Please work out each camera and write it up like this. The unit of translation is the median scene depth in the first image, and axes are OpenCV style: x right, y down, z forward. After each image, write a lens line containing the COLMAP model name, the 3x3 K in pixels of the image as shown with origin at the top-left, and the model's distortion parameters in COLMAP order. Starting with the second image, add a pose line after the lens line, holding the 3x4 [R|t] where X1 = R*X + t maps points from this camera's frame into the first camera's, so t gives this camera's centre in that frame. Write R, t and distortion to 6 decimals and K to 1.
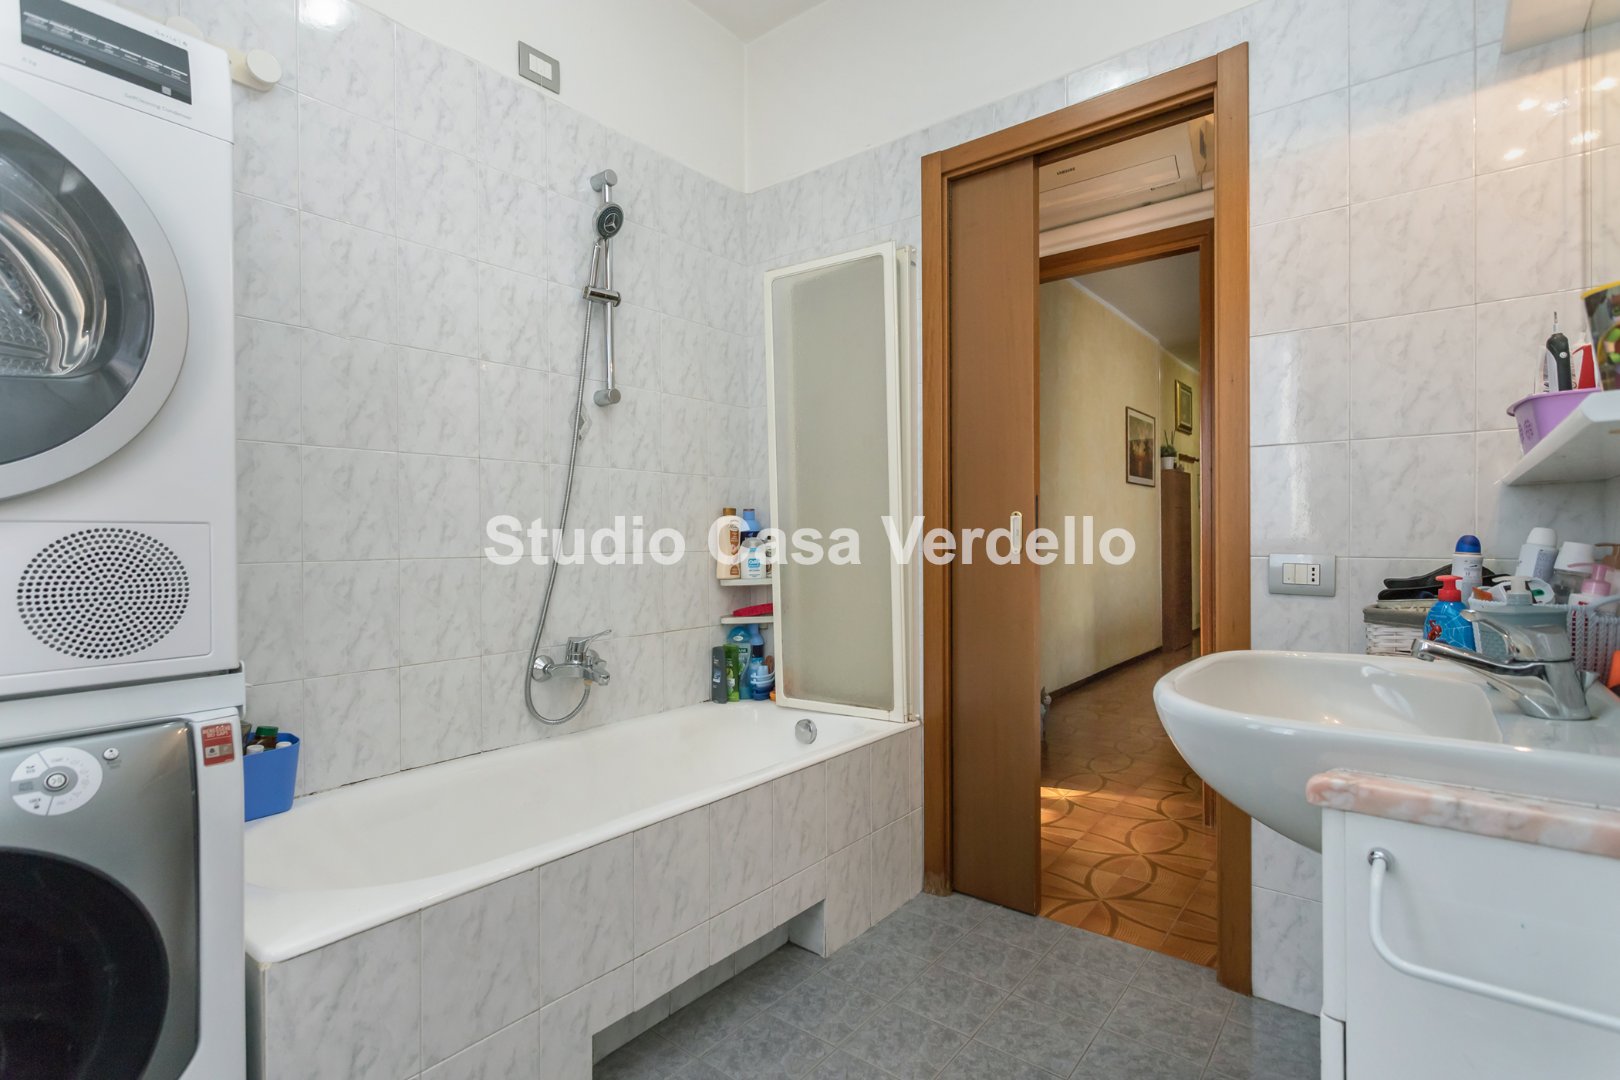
lens RADIAL K [[778.5, 0, 810.9], [0, 778.5, 542.7], [0, 0, 1]] dist [-0.002416, 0.000785]
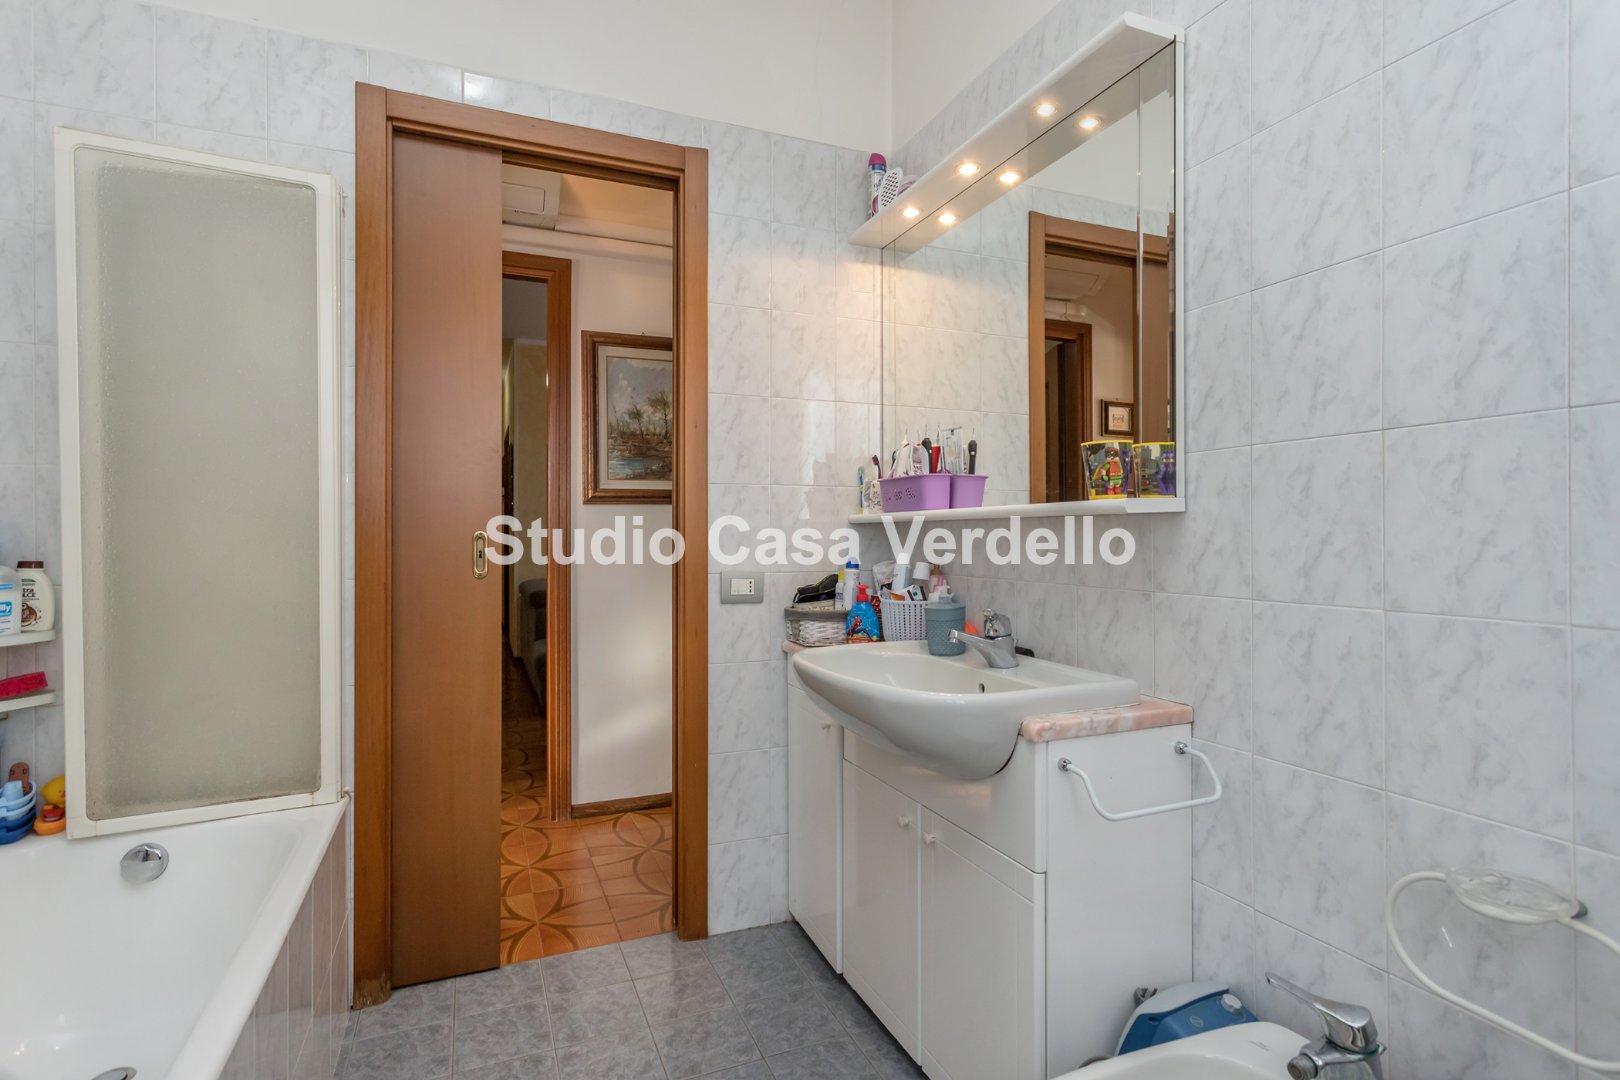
lens RADIAL K [[778.5, 0, 806.8], [0, 778.5, 537.7], [0, 0, 1]] dist [-0.002416, 0.000785]
pose [[0.483378, 0.002125, 0.875409, -0.352853], [0.003476, 0.999985, -0.004347, -0.027372], [-0.875405, 0.005144, 0.483363, 0.233326]]
